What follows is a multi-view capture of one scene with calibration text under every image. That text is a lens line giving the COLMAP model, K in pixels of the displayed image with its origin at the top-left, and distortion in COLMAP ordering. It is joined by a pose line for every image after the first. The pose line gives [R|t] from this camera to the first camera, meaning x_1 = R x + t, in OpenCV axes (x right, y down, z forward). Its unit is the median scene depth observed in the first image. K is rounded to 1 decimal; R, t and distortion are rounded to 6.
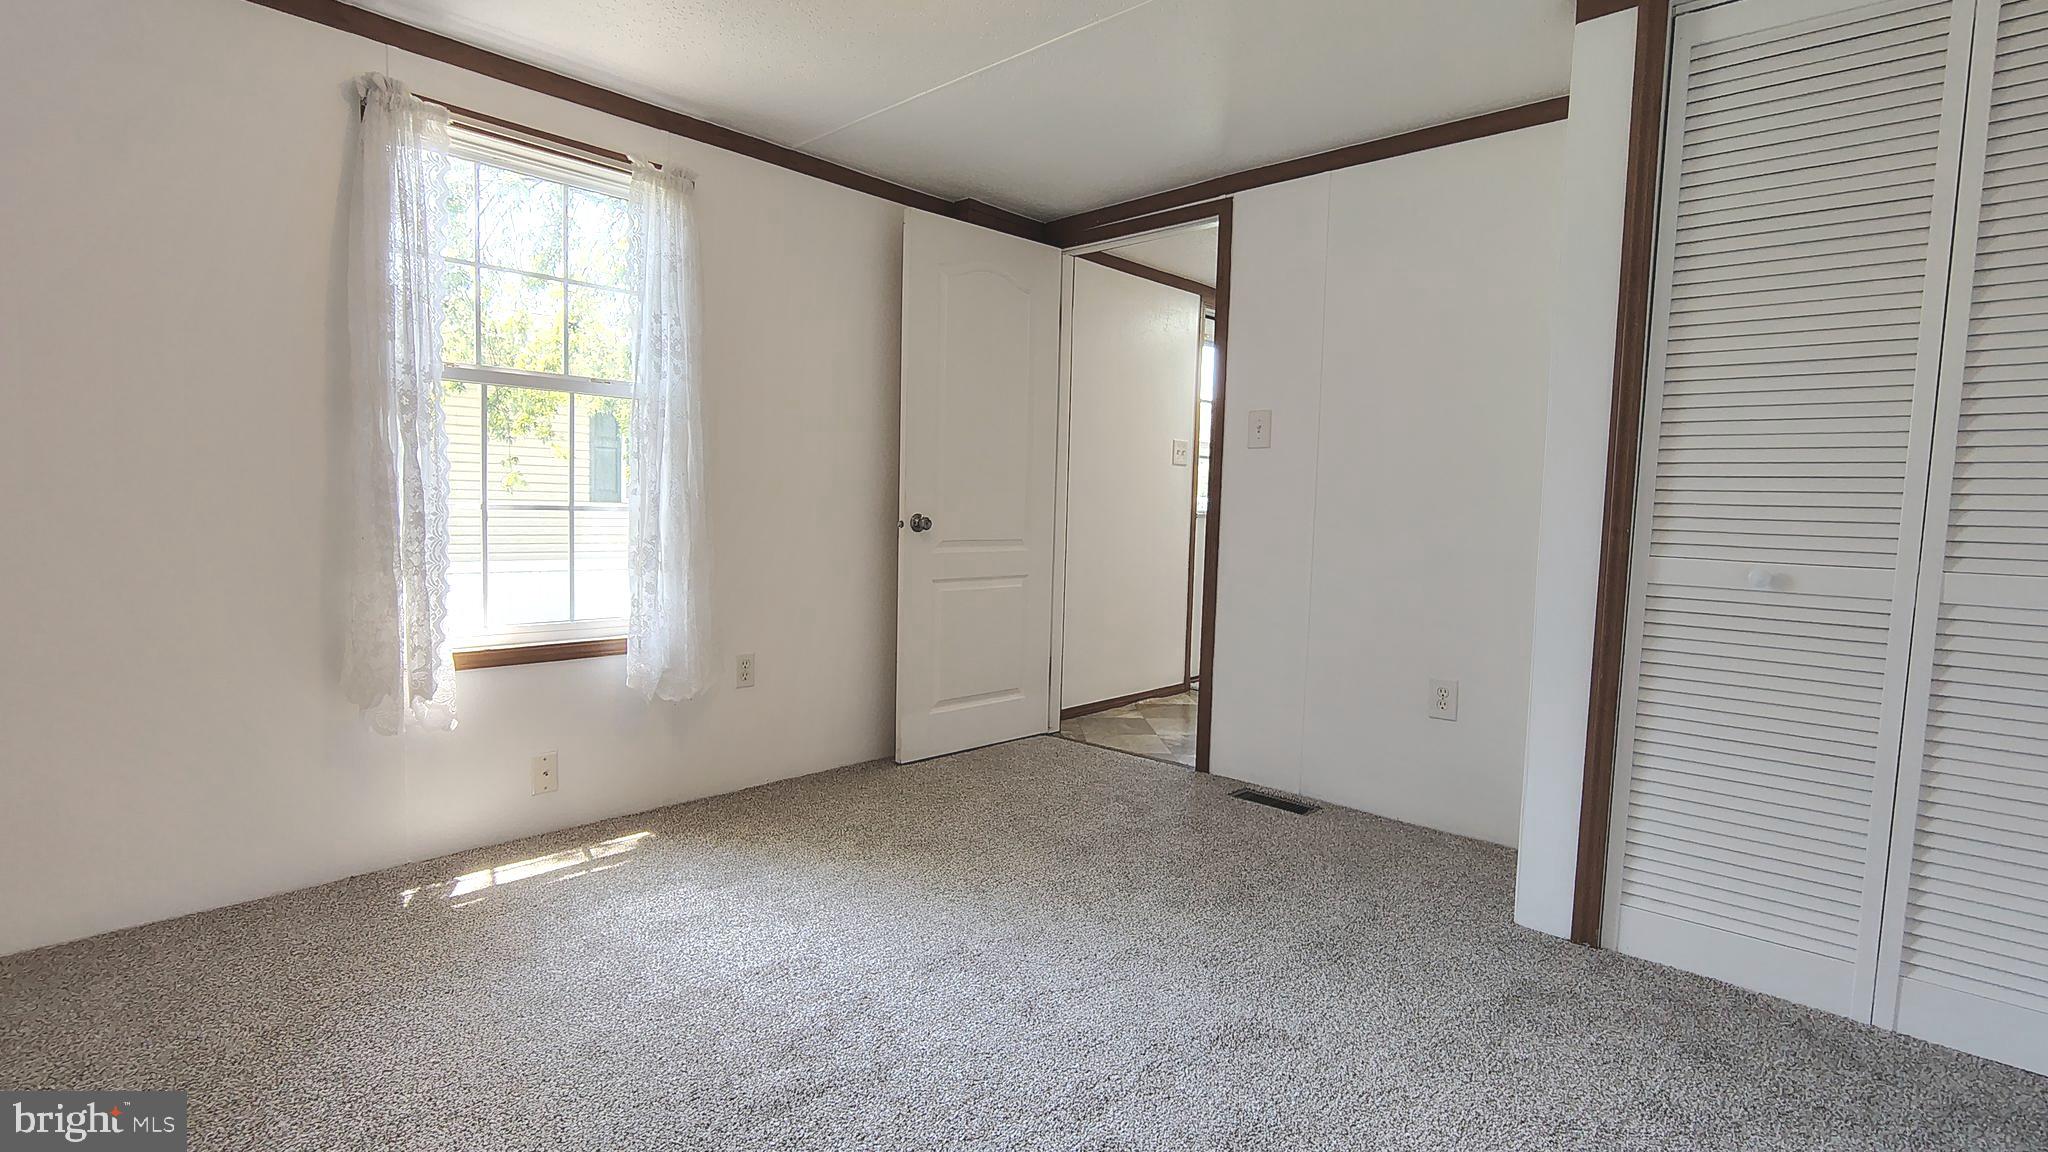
lens RADIAL K [[949.2, 0, 1021.2], [0, 949.2, 576.2], [0, 0, 1]] dist [-0.005055, 0.002408]
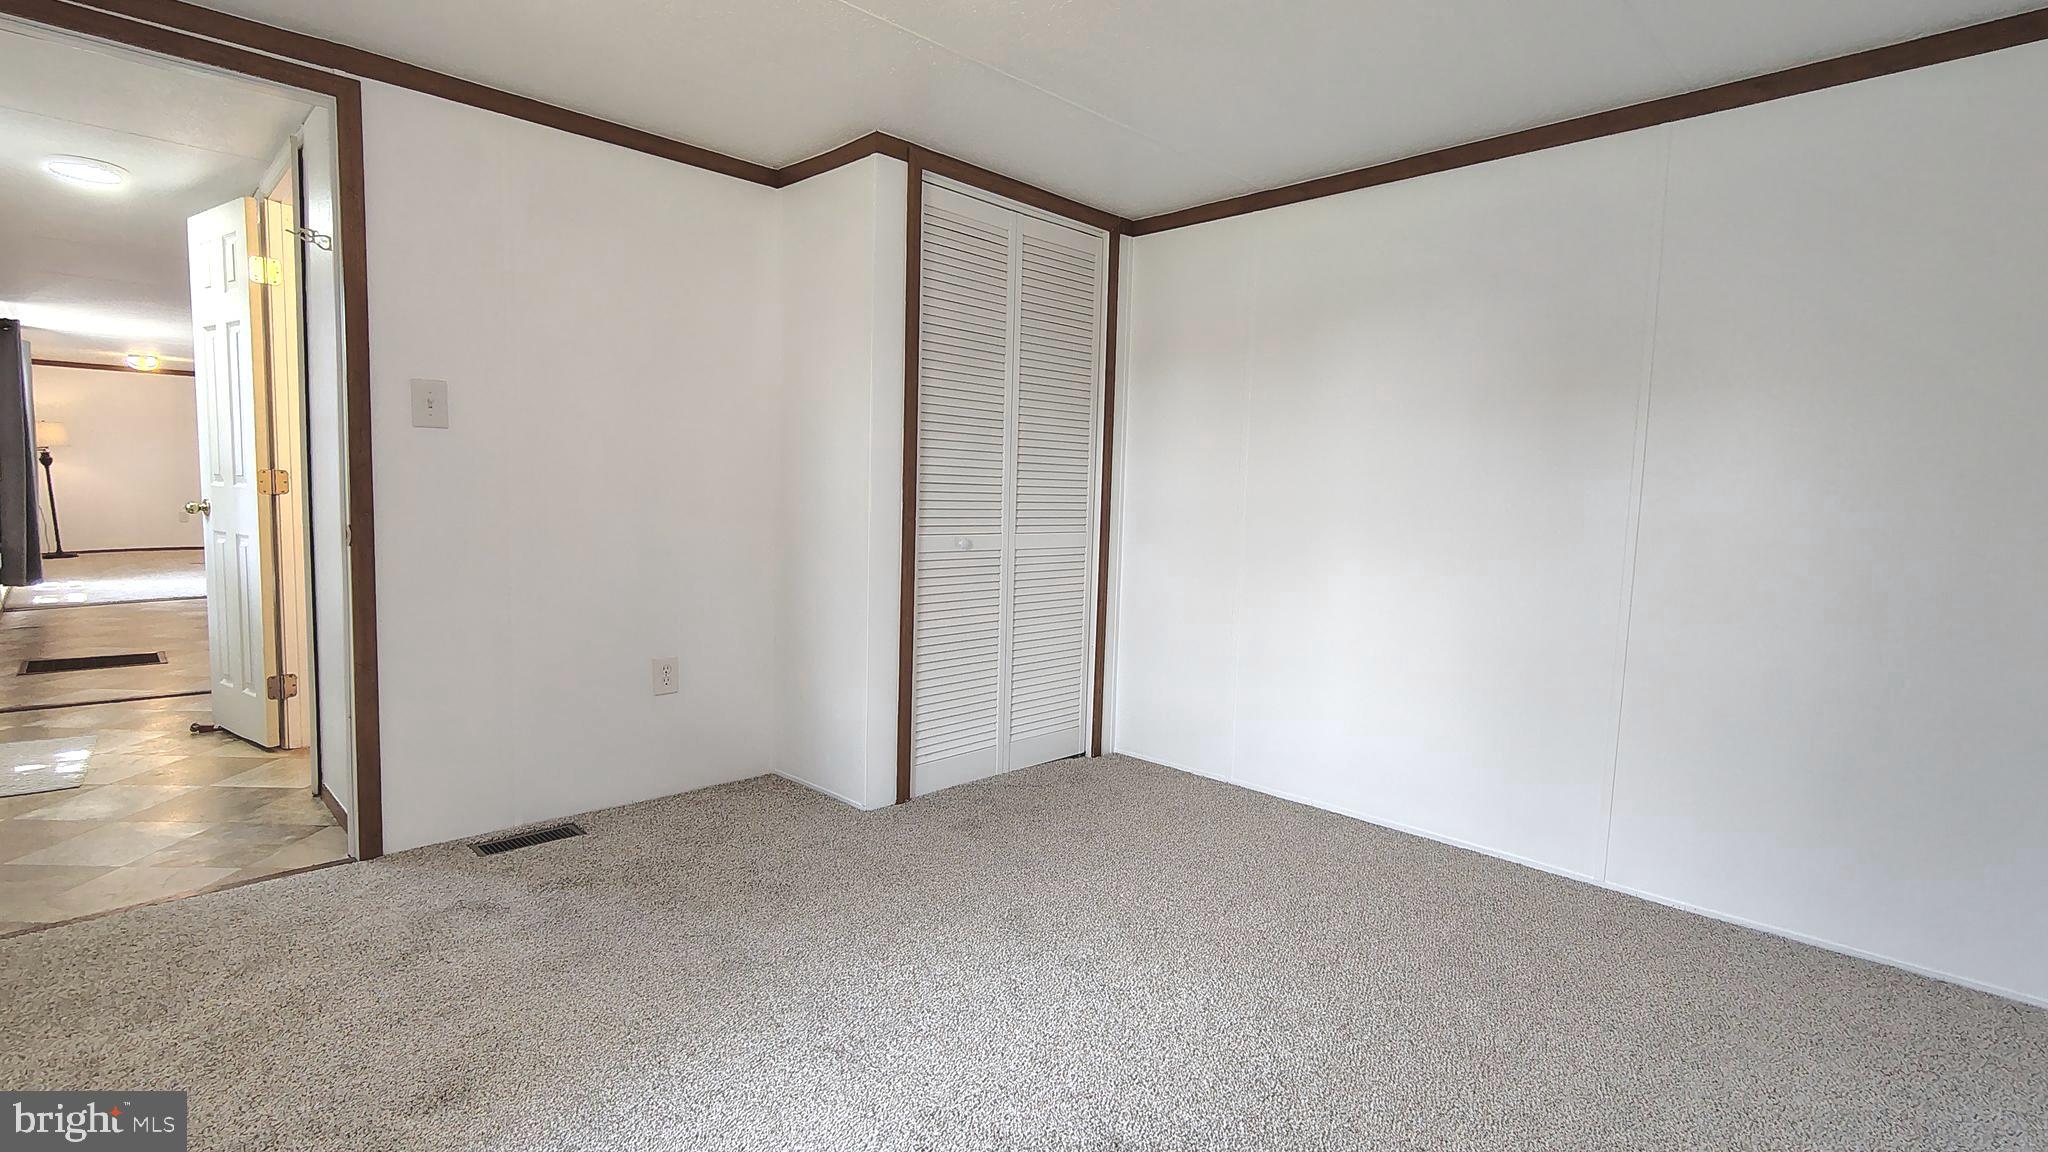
lens RADIAL K [[949.2, 0, 1020.5], [0, 949.2, 571.9], [0, 0, 1]] dist [-0.005055, 0.002408]
pose [[0.053718, -0.114391, 0.991982, -0.633347], [0.054784, 0.992258, 0.111456, -0.092378], [-0.997052, 0.048358, 0.059569, 0.556432]]
